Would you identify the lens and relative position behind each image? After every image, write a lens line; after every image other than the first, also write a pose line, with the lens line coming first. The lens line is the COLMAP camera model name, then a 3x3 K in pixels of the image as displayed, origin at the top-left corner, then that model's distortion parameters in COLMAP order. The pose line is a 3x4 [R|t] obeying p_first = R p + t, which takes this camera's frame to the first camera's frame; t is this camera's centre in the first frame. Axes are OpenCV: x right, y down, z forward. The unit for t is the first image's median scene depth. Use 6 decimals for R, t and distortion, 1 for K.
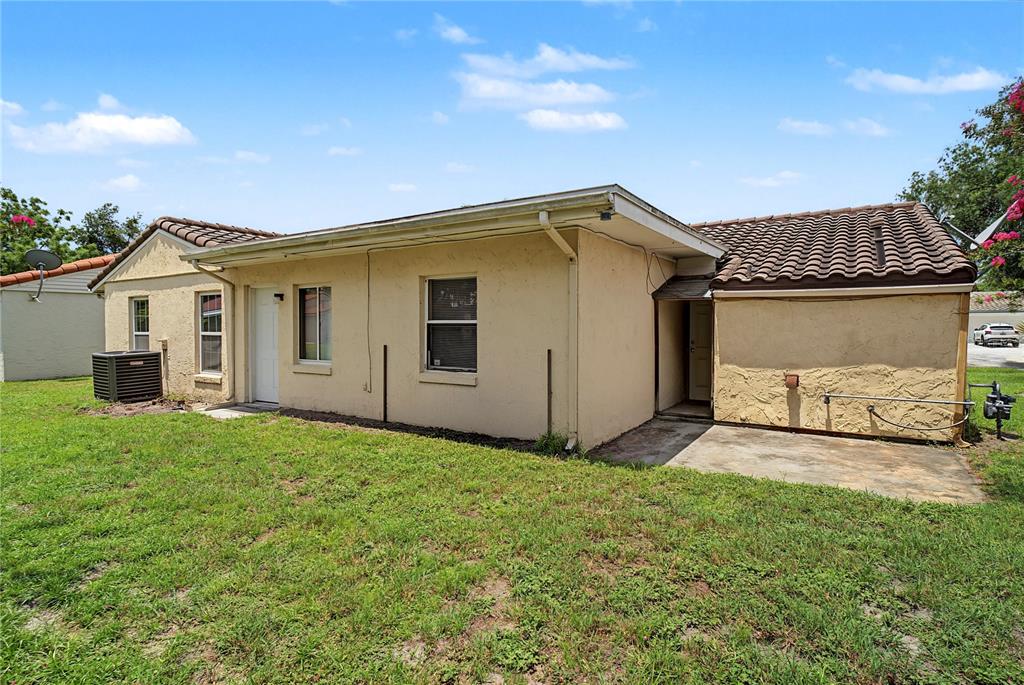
lens RADIAL K [[529.2, 0, 511.9], [0, 529.2, 344.1], [0, 0, 1]] dist [-0.005791, -0.000474]
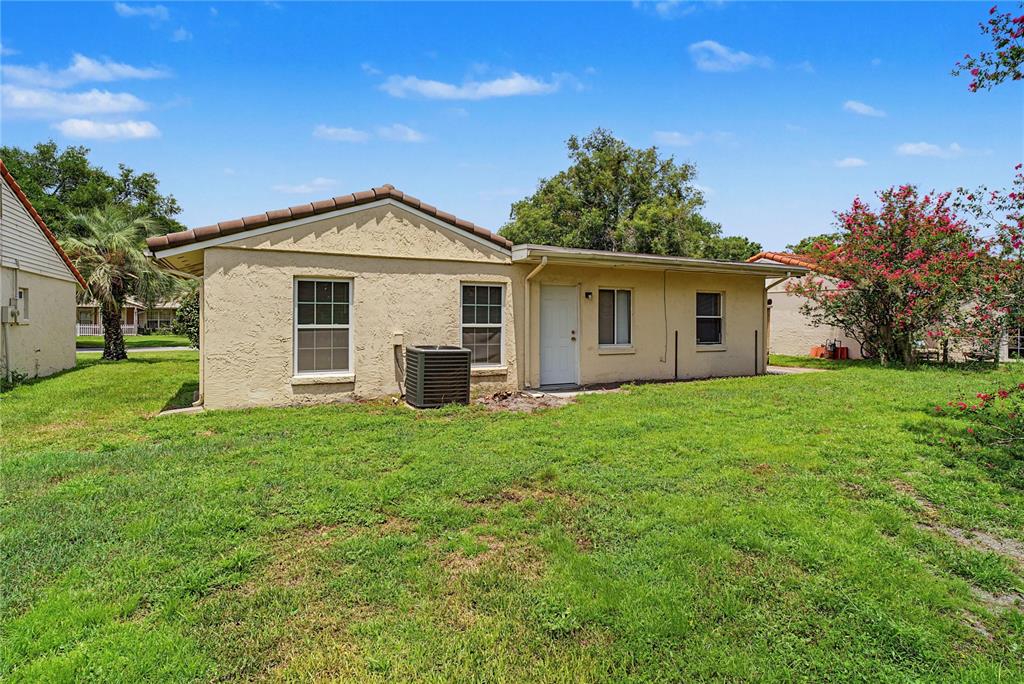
lens RADIAL K [[529.2, 0, 511.9], [0, 529.2, 343.6], [0, 0, 1]] dist [-0.005791, -0.000474]
pose [[0.509003, -0.011004, 0.860694, -1.589903], [0.046127, 0.998830, -0.014509, 0.034691], [-0.859528, 0.047086, 0.508915, 0.525378]]
